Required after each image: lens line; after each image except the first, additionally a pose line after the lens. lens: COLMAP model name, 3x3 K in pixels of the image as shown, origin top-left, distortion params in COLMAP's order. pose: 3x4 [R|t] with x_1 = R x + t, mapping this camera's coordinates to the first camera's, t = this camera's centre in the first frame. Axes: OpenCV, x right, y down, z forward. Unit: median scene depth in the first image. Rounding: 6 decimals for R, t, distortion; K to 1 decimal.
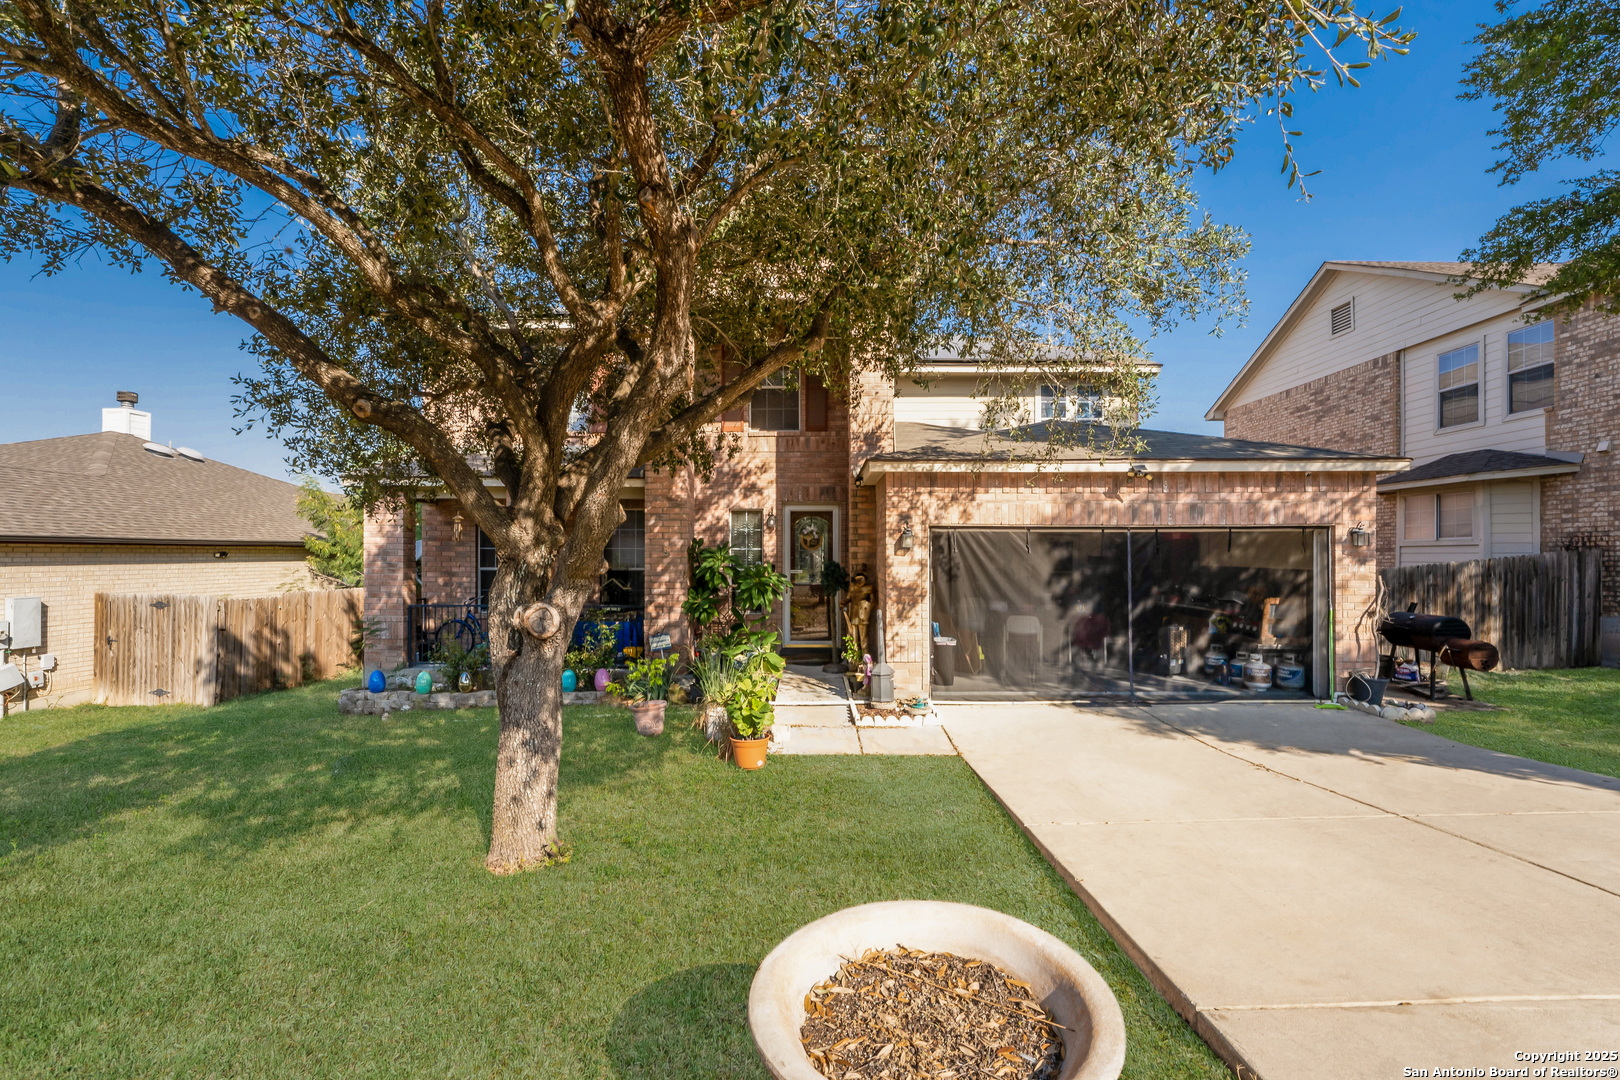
lens RADIAL K [[684.0, 0, 817.2], [0, 684.0, 563.5], [0, 0, 1]] dist [-0.015847, 0.000216]
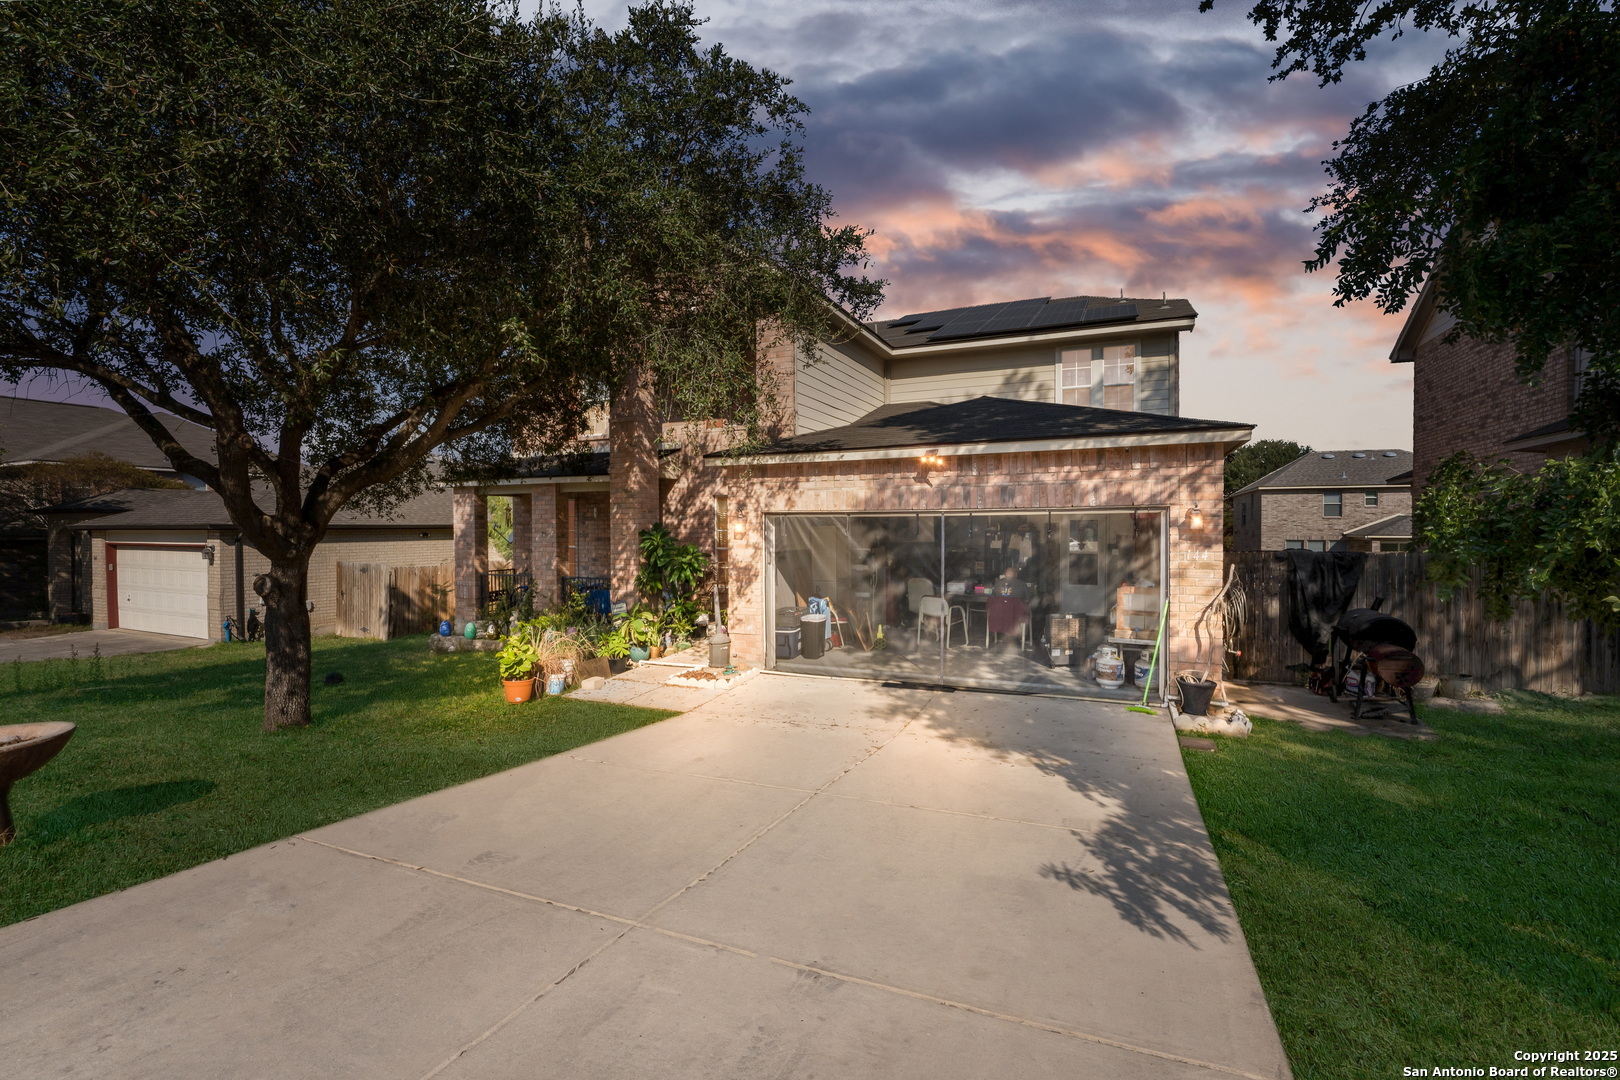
lens RADIAL K [[683.5, 0, 810.0], [0, 683.5, 540.0], [0, 0, 1]] dist [-0.011738, 0.000177]
pose [[0.921438, 0.001219, -0.388524, 0.668852], [0.001769, 0.999972, 0.007334, -0.018523], [0.388522, -0.007445, 0.921409, 0.004749]]
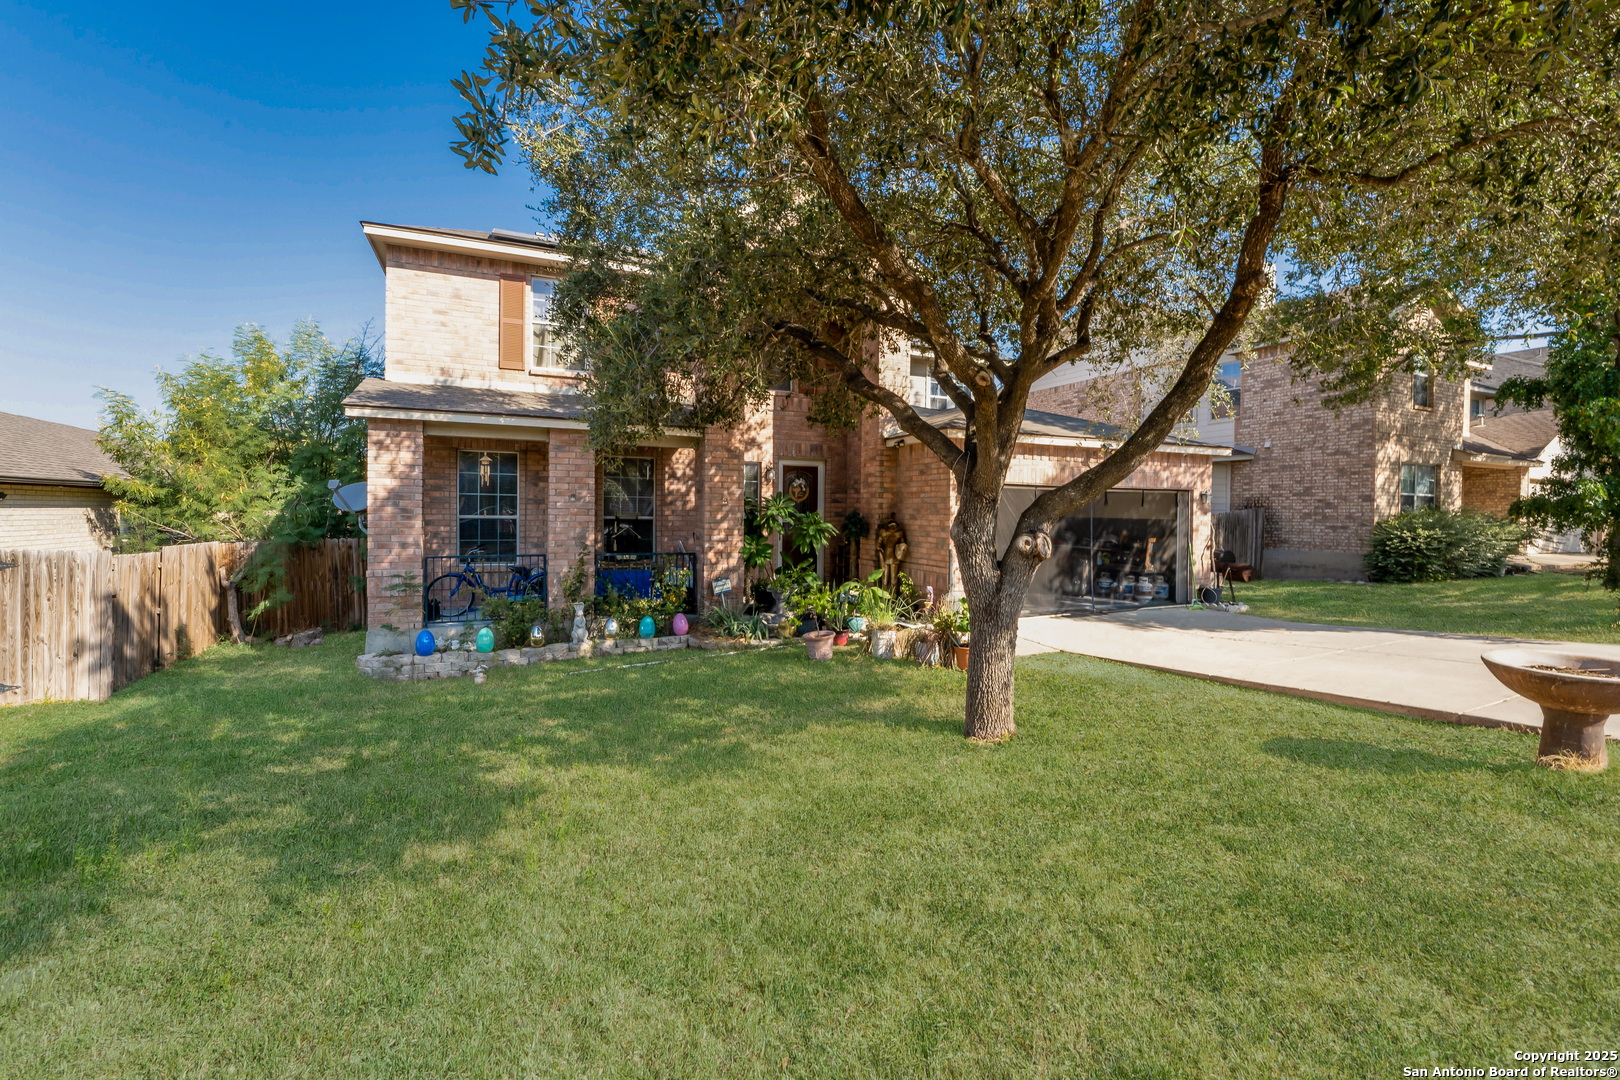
lens RADIAL K [[683.5, 0, 810.0], [0, 683.5, 540.0], [0, 0, 1]] dist [-0.011738, 0.000177]
pose [[0.899764, -0.009564, 0.436271, -0.672683], [-0.002775, 0.999614, 0.027635, 0.016970], [-0.436367, -0.026076, 0.899391, -0.004003]]
